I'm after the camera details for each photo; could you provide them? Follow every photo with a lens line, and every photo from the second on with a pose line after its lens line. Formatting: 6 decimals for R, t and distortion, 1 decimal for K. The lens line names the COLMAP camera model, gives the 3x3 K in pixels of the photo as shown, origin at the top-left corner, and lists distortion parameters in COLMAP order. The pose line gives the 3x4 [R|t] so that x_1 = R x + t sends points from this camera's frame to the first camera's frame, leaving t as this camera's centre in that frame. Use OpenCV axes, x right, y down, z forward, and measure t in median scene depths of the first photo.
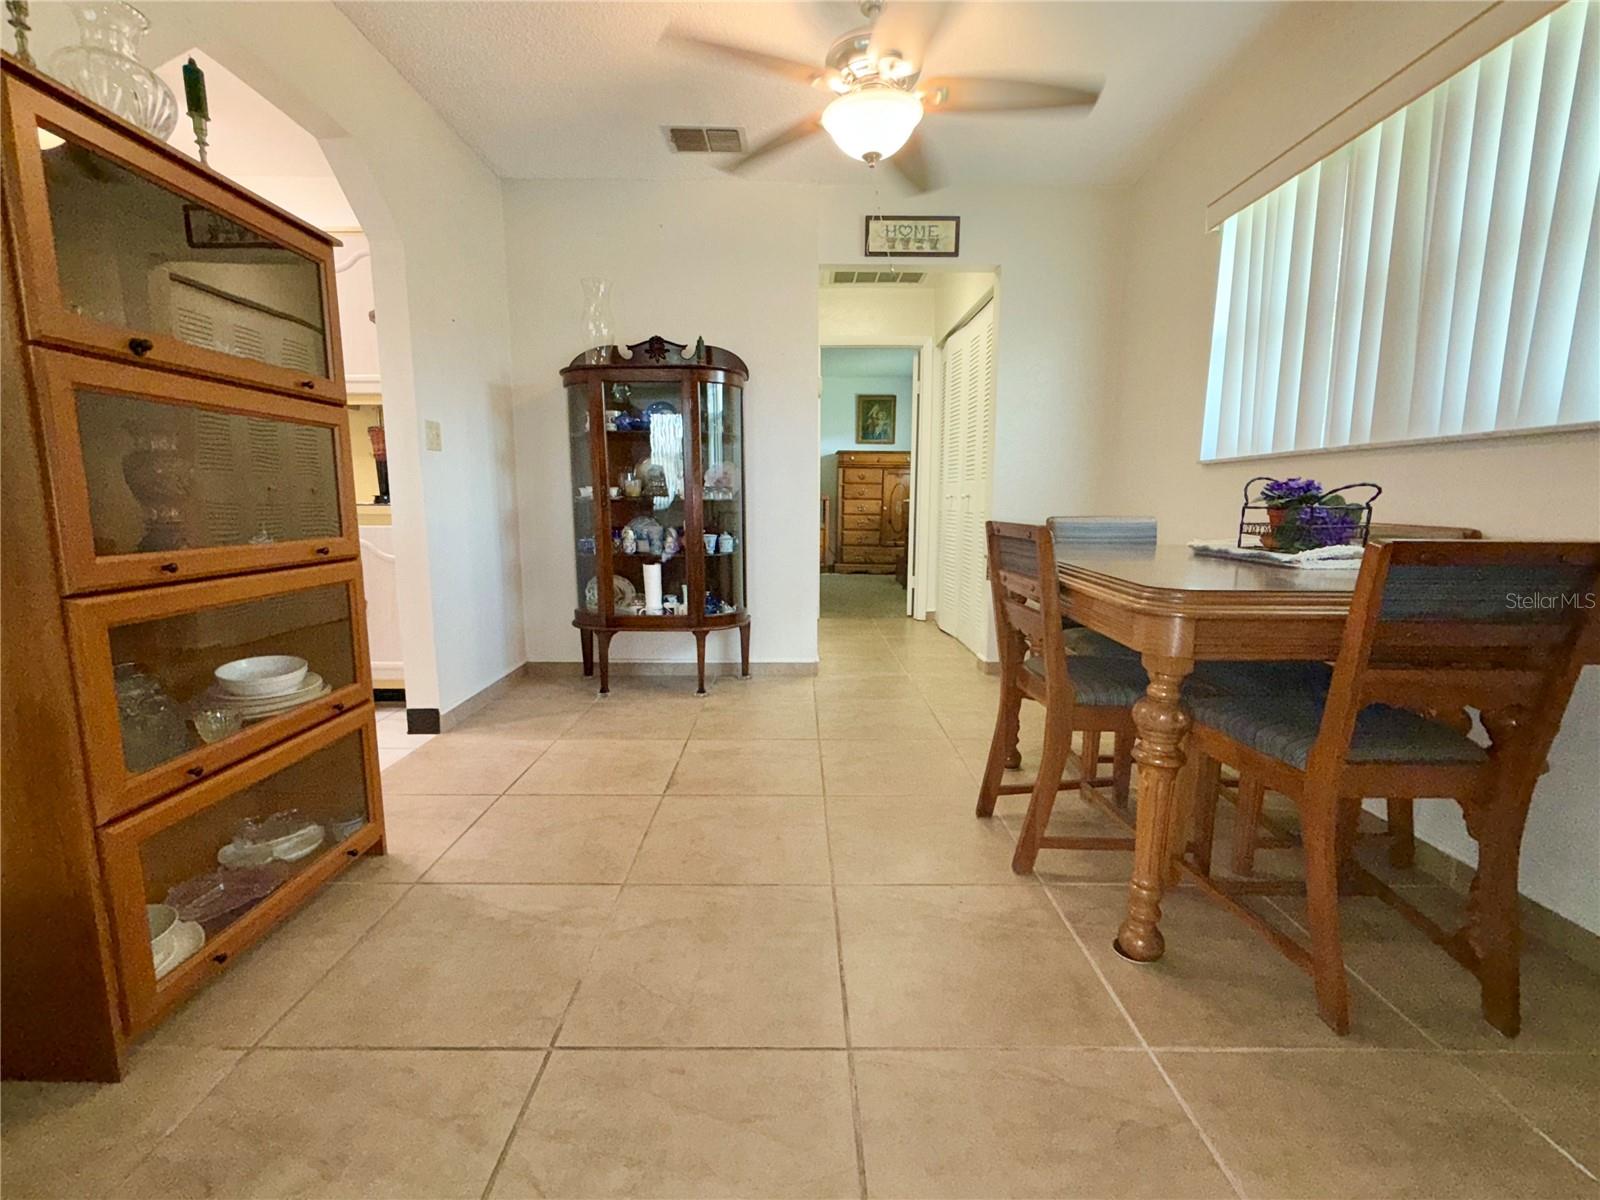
lens RADIAL K [[653.4, 0, 800.0], [0, 653.4, 600.0], [0, 0, 1]] dist [0.000089, 0.000235]
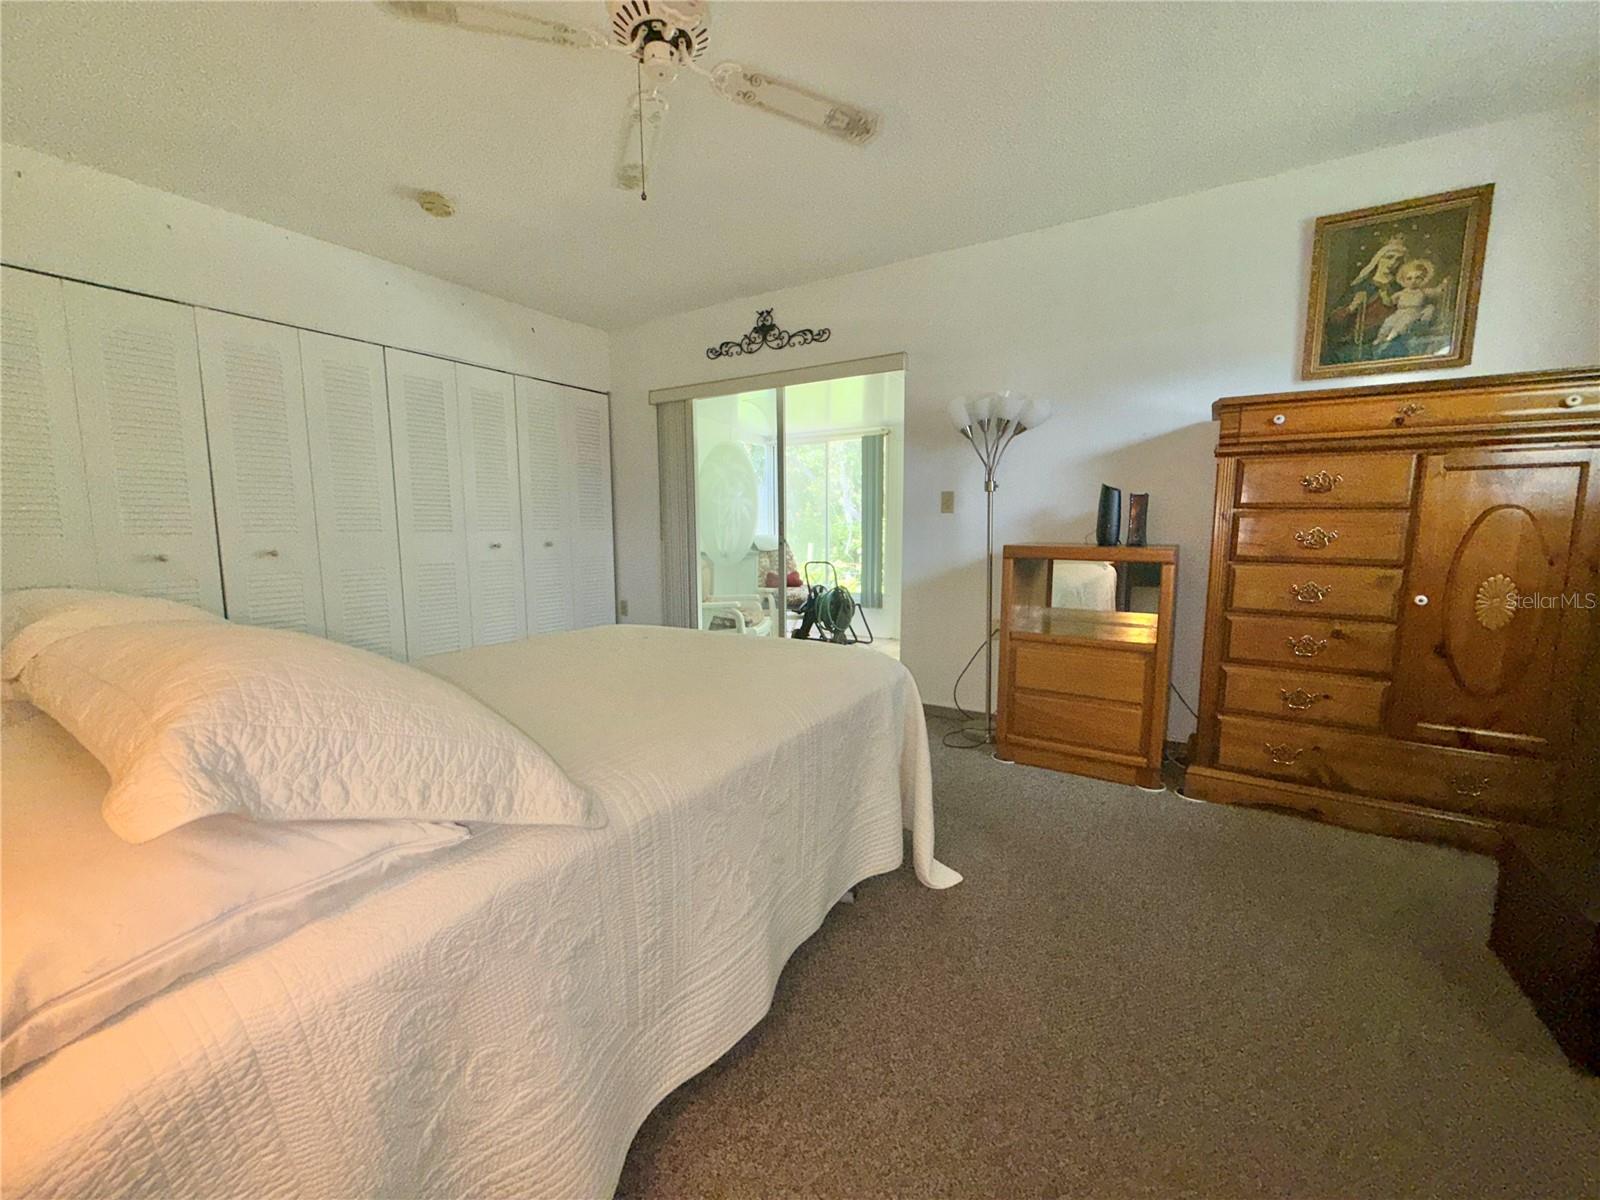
lens RADIAL K [[653.4, 0, 800.0], [0, 653.4, 600.0], [0, 0, 1]] dist [0.000089, 0.000235]
pose [[0.845529, 0.049517, -0.531629, 0.057616], [-0.069014, 0.997473, -0.016857, -0.116876], [0.529451, 0.050942, 0.846810, 0.632611]]
